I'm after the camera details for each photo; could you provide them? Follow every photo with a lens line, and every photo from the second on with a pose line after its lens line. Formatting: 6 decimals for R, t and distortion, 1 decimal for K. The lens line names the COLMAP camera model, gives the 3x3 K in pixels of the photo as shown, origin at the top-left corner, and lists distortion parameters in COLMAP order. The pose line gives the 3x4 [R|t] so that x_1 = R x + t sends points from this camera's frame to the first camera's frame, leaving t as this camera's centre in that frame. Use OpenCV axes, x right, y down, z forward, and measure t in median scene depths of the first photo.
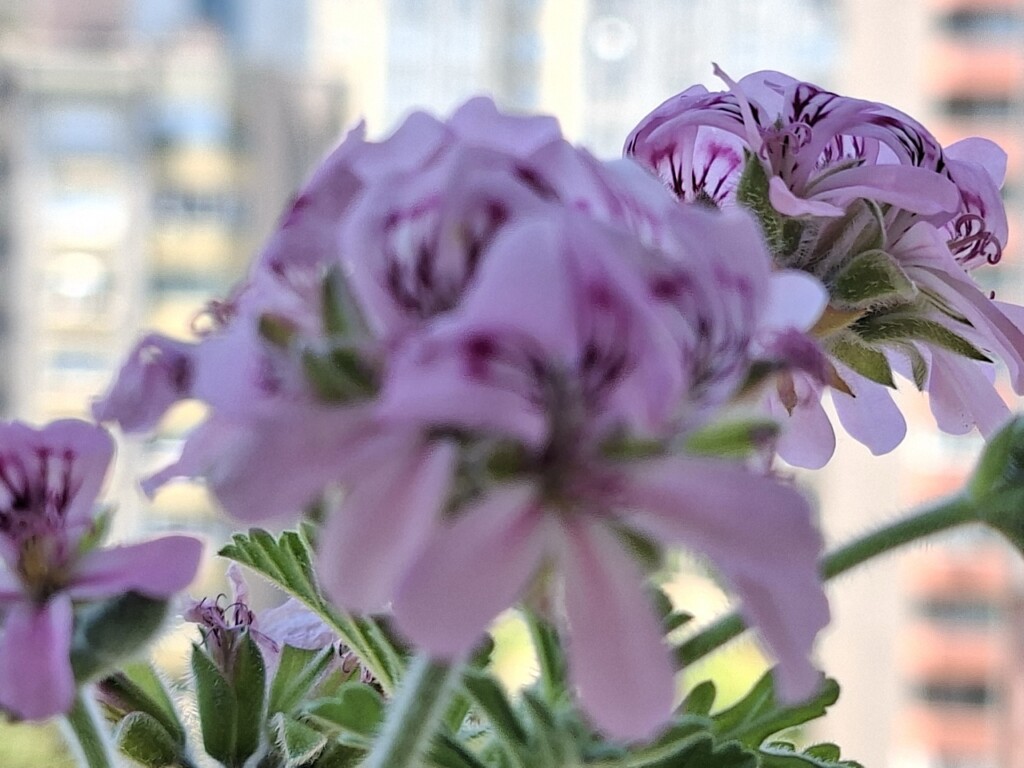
lens RADIAL K [[2481.7, 0, 512.0], [0, 2481.7, 384.0], [0, 0, 1]] dist [-0.017771, -0.576181]
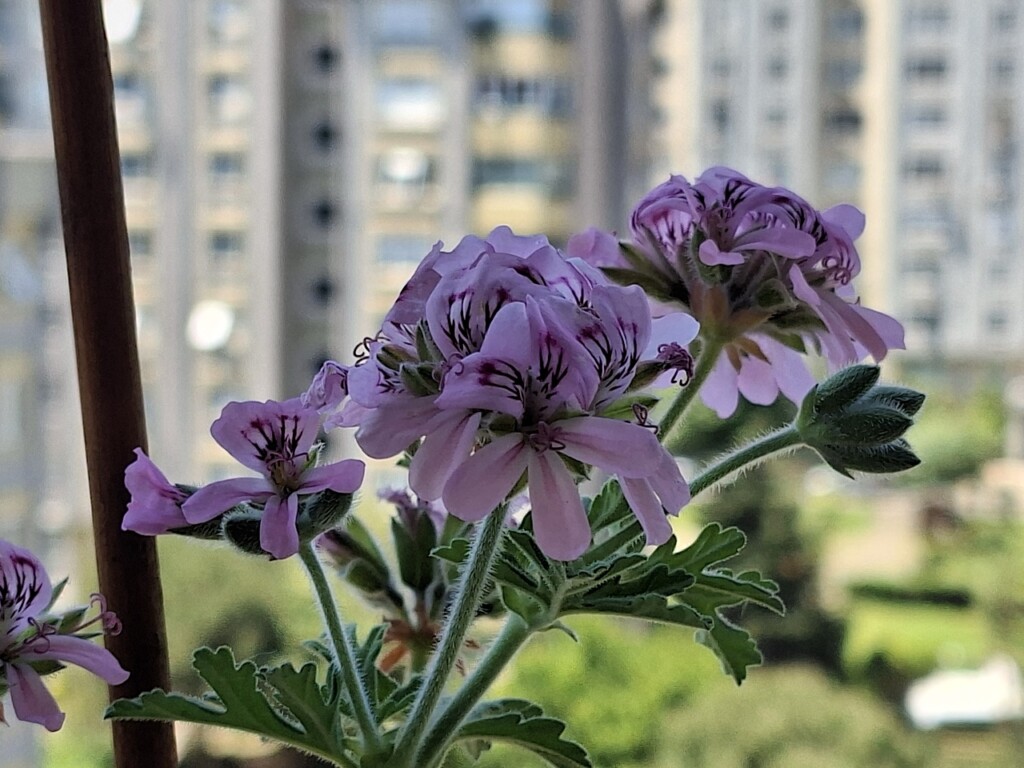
lens RADIAL K [[2481.7, 0, 512.0], [0, 2481.7, 384.0], [0, 0, 1]] dist [-0.017771, -0.576181]
pose [[0.990616, -0.020287, -0.135159, 0.238807], [0.027503, 0.998282, 0.051737, -0.090812], [0.133877, -0.054969, 0.989472, -0.842314]]
